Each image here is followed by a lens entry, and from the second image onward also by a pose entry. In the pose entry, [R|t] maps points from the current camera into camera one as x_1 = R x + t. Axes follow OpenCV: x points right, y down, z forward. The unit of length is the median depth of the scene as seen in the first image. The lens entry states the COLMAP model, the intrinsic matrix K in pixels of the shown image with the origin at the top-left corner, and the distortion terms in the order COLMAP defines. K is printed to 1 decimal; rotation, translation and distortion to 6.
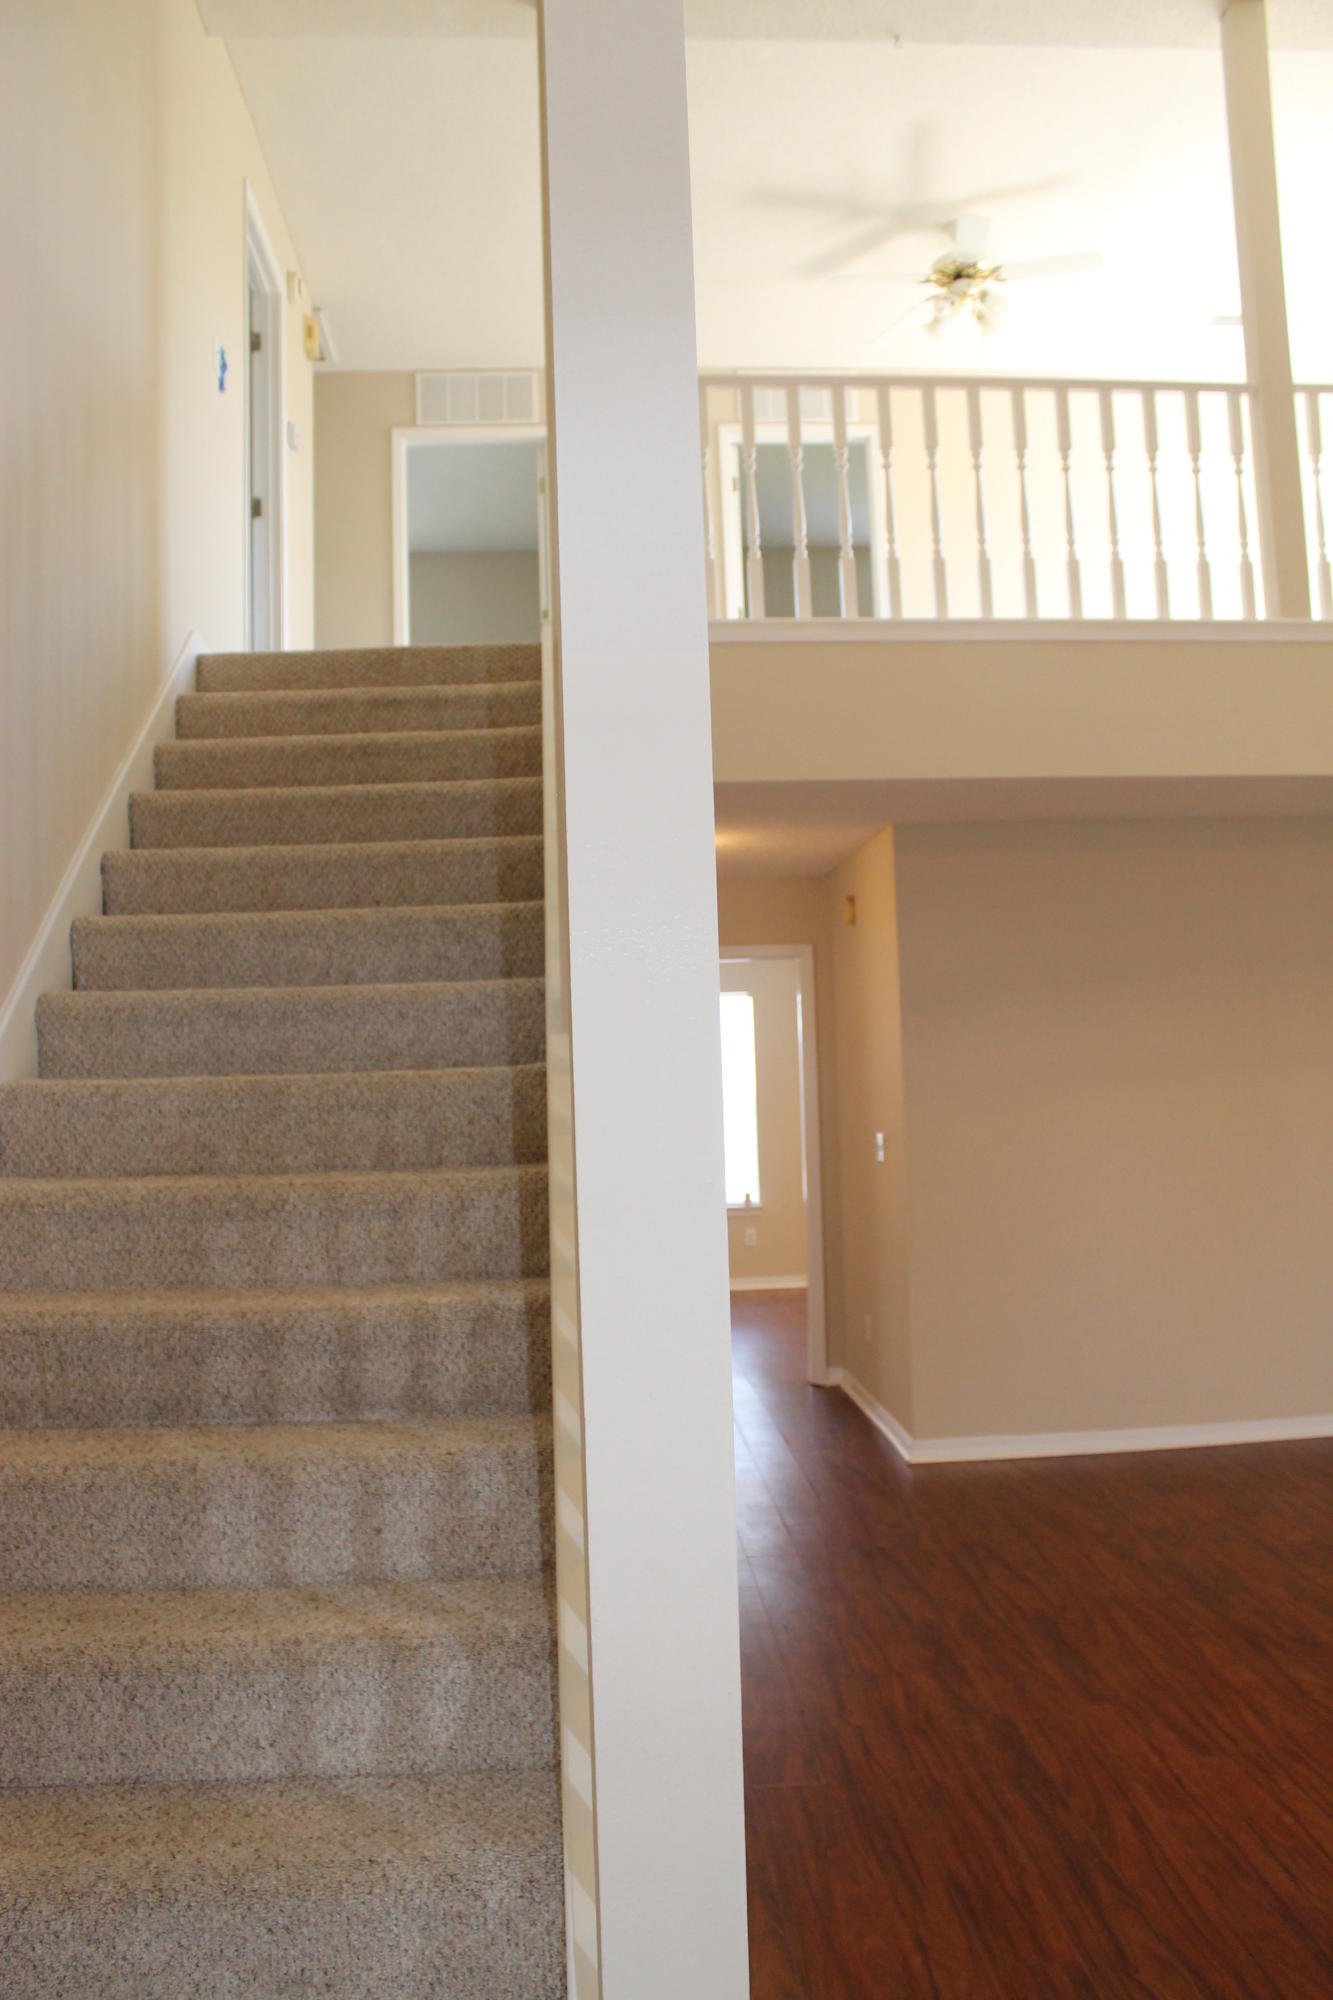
lens RADIAL K [[1659.2, 0, 697.3], [0, 1659.2, 1004.0], [0, 0, 1]] dist [-0.161578, 0.137446]
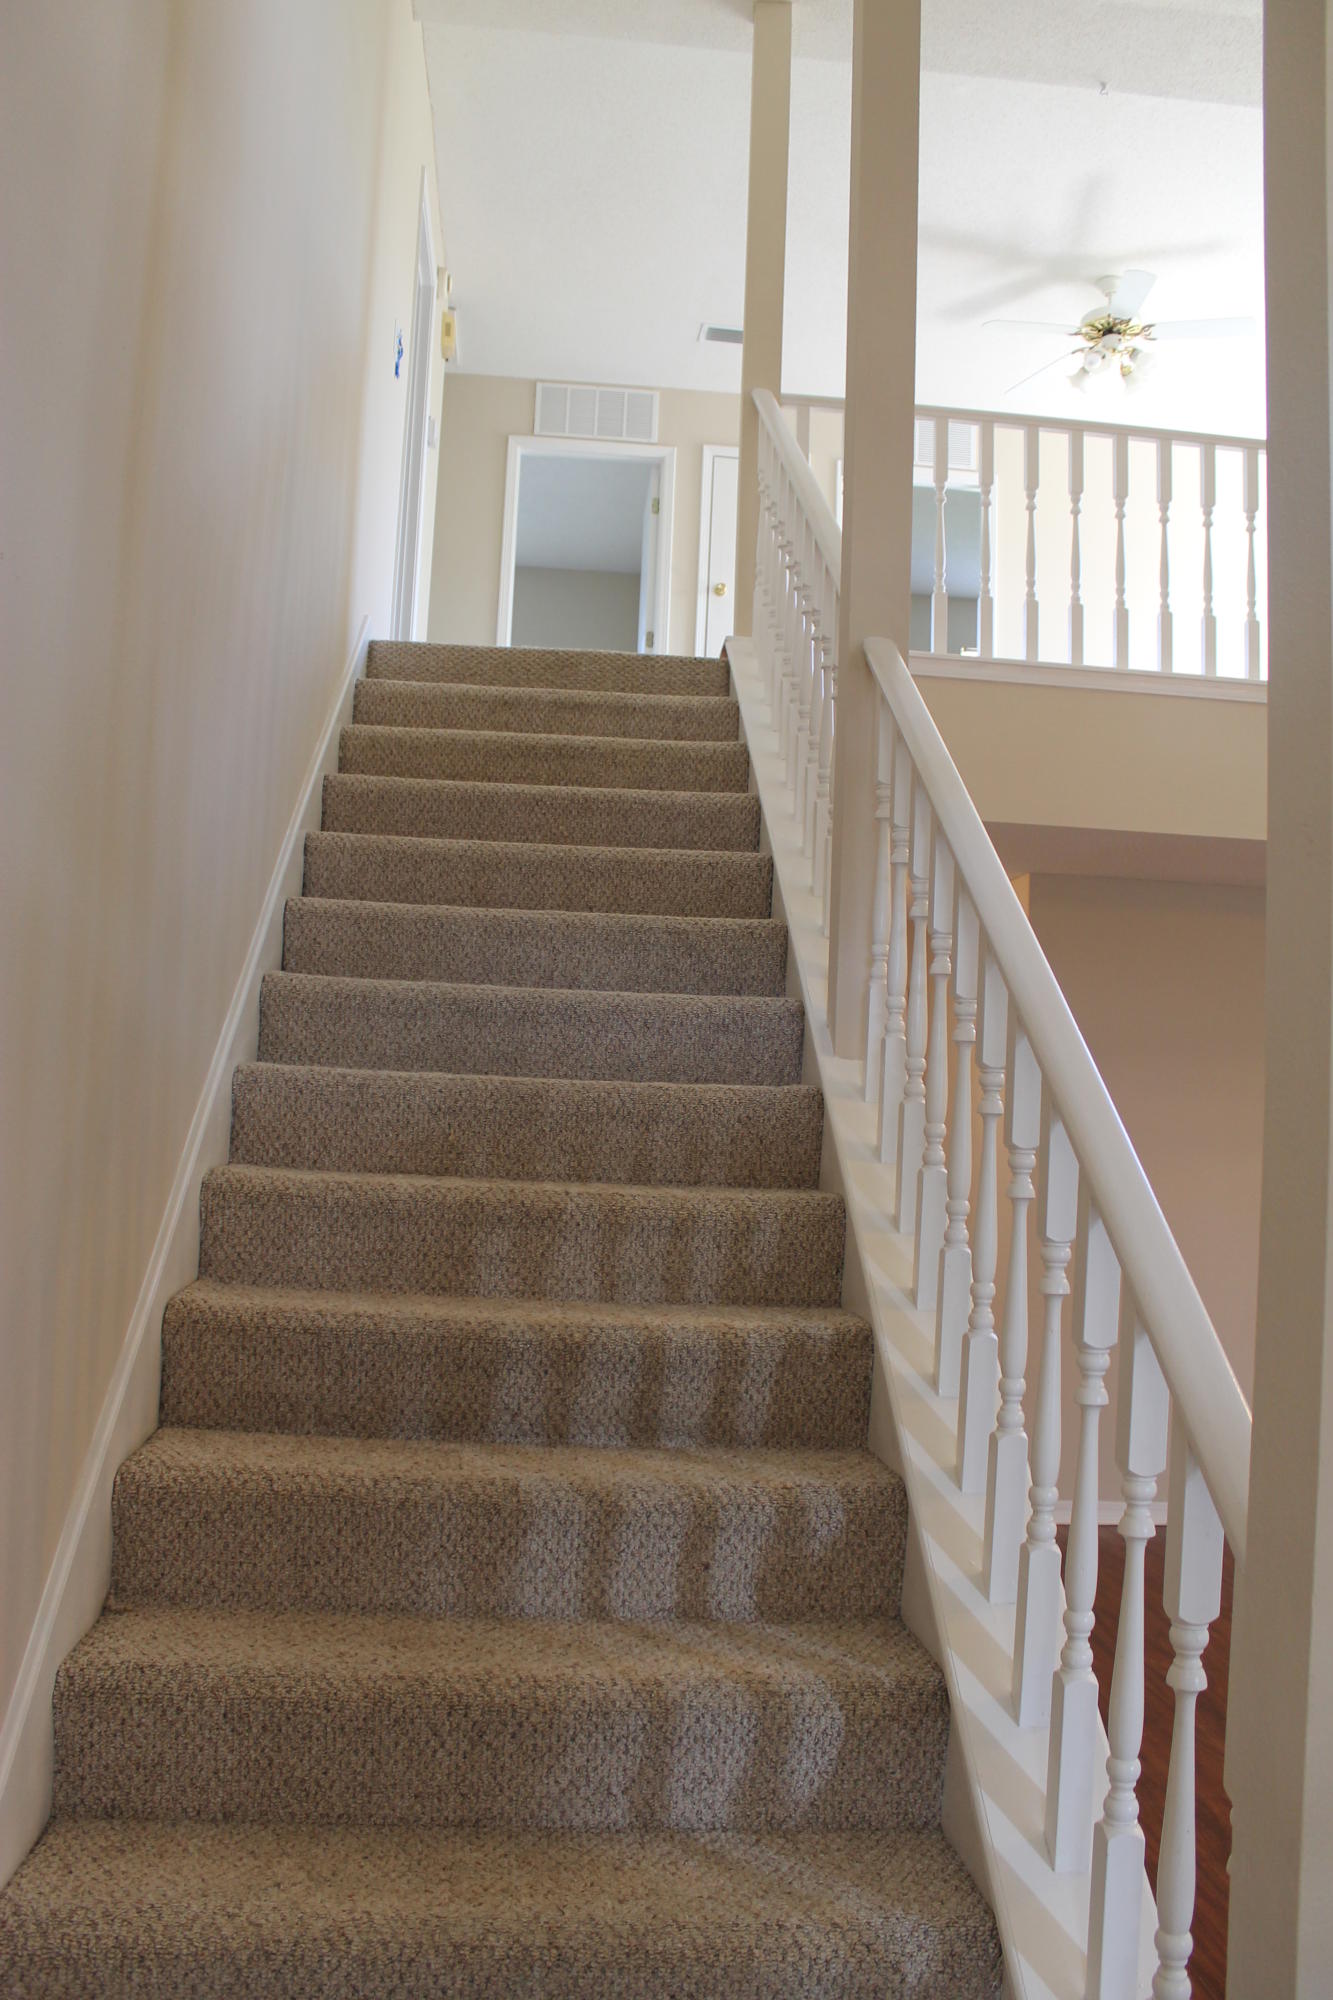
lens RADIAL K [[1669.2, 0, 697.5], [0, 1669.2, 1003.0], [0, 0, 1]] dist [-0.164015, 0.146740]
pose [[0.996987, 0.074957, 0.019963, -0.218323], [-0.074405, 0.996860, -0.027087, 0.023105], [-0.021931, 0.025520, 0.999434, 0.040532]]
